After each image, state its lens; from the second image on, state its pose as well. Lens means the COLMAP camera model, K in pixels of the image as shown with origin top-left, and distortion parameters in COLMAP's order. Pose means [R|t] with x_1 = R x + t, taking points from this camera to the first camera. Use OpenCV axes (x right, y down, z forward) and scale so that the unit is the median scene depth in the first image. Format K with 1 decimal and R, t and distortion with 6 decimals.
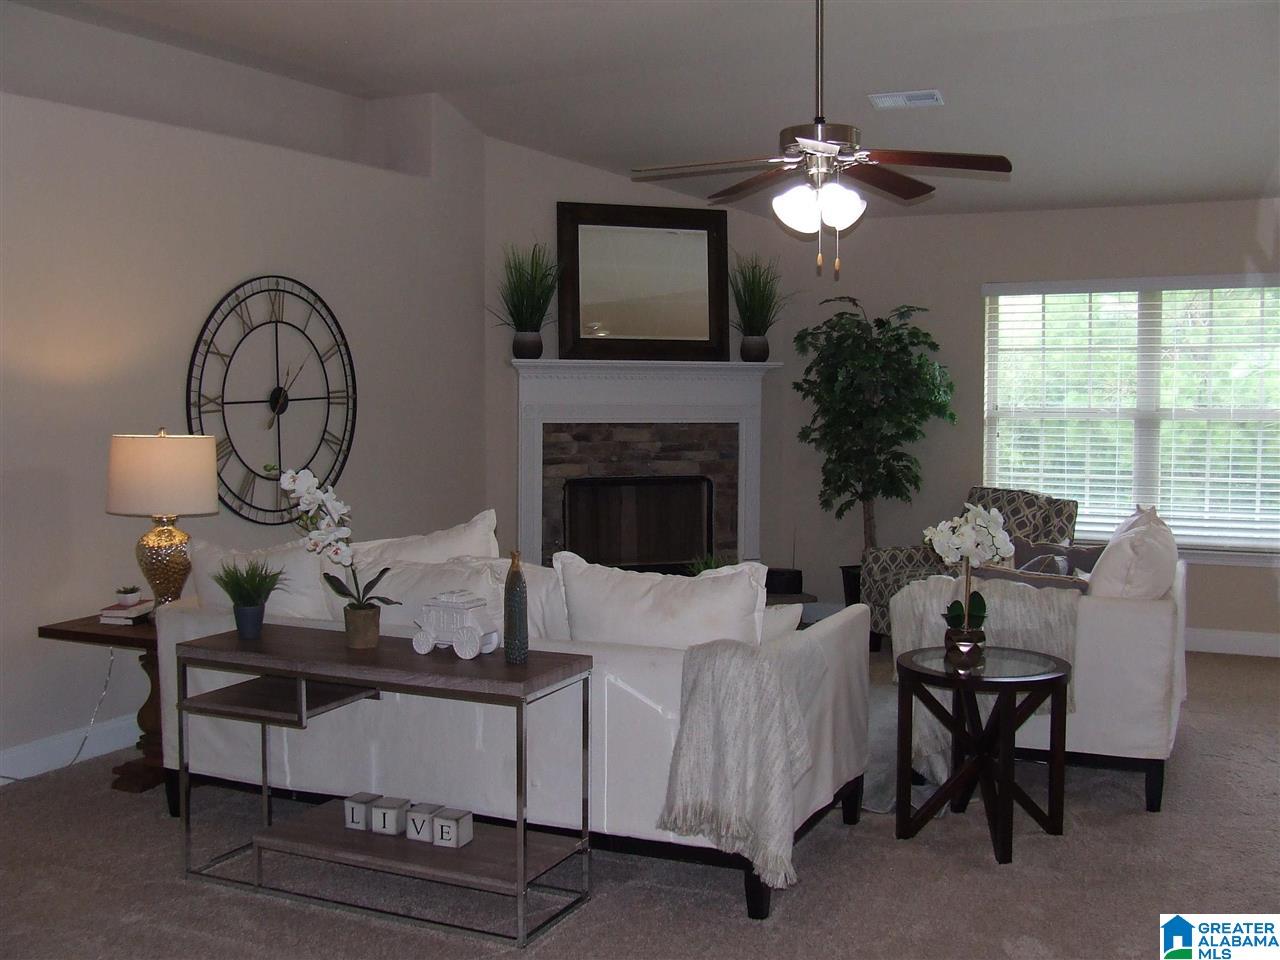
lens RADIAL K [[1404.7, 0, 633.6], [0, 1404.7, 480.9], [0, 0, 1]] dist [-0.046608, 0.000000]
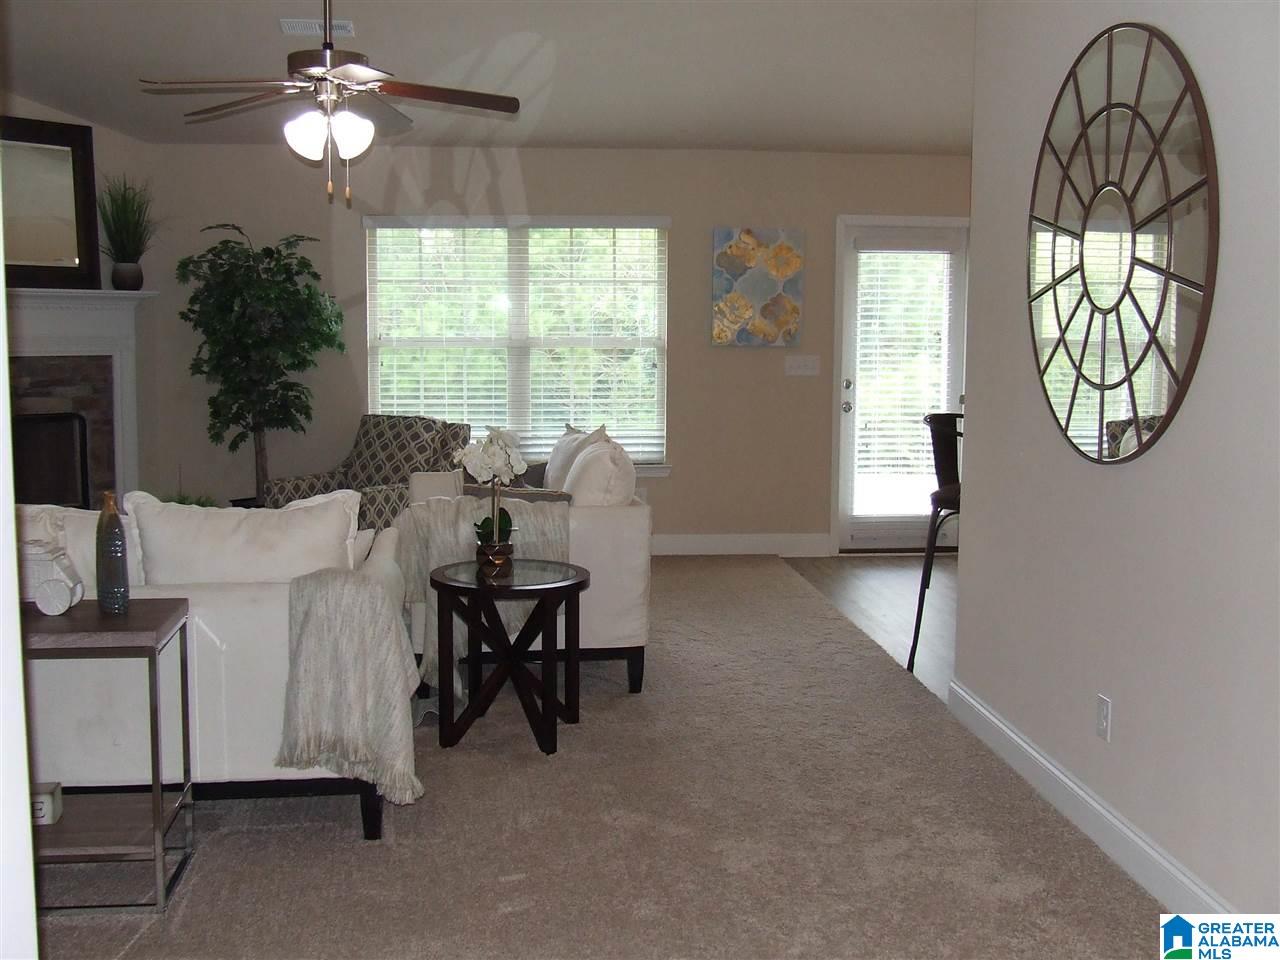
lens RADIAL K [[1404.7, 0, 637.2], [0, 1404.7, 469.9], [0, 0, 1]] dist [-0.046608, 0.000000]
pose [[0.851517, -0.052124, 0.521729, -0.123513], [0.030982, 0.998310, 0.049171, 0.000409], [-0.523410, -0.025705, 0.851693, 0.018823]]
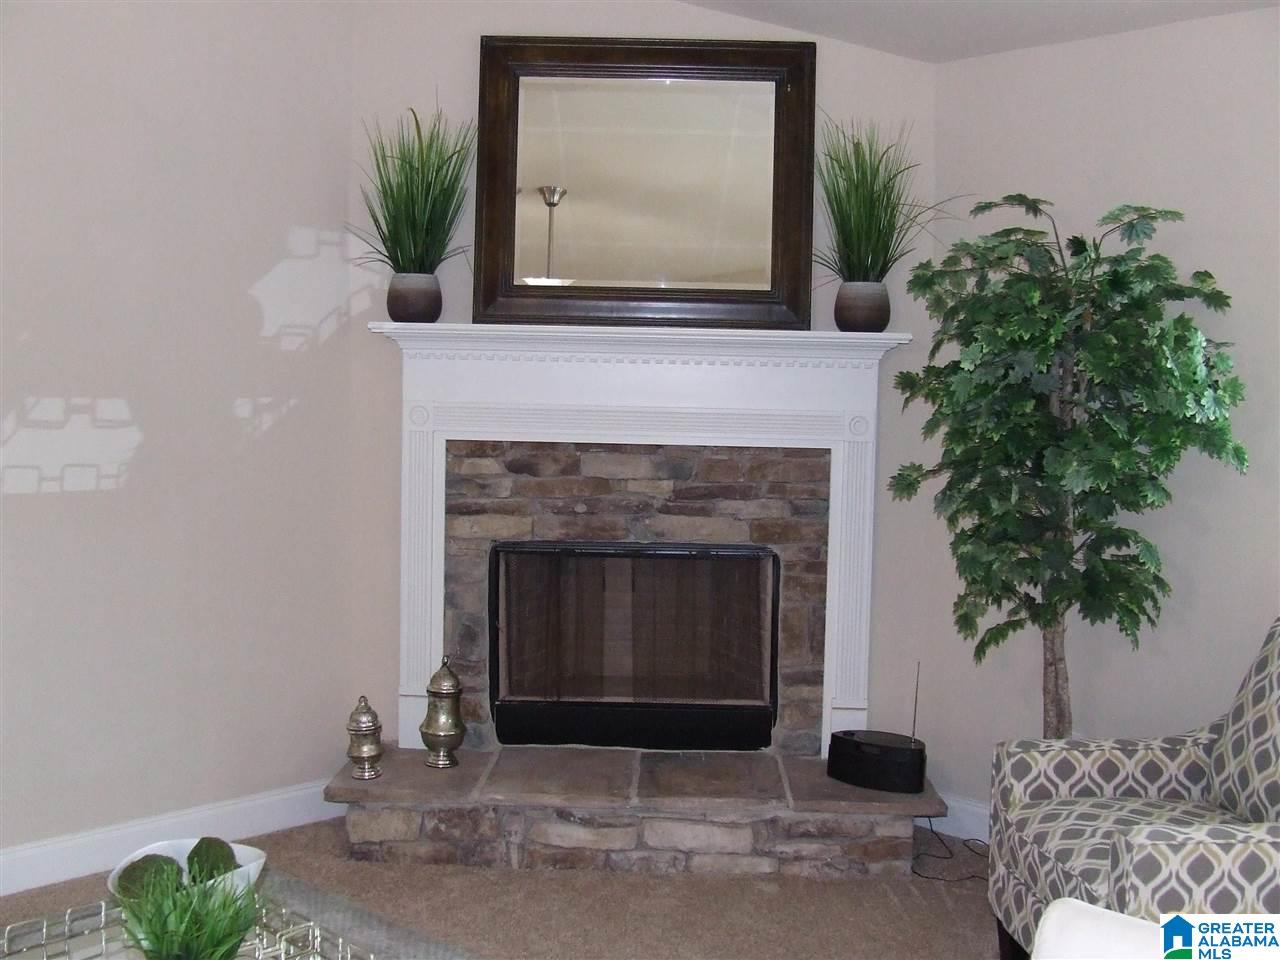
lens RADIAL K [[1404.7, 0, 642.7], [0, 1404.7, 467.4], [0, 0, 1]] dist [-0.046608, 0.000000]
pose [[0.941709, 0.038121, -0.334262, 0.193990], [-0.037810, 0.999257, 0.007437, -0.037510], [0.334297, 0.005635, 0.942451, 0.508910]]
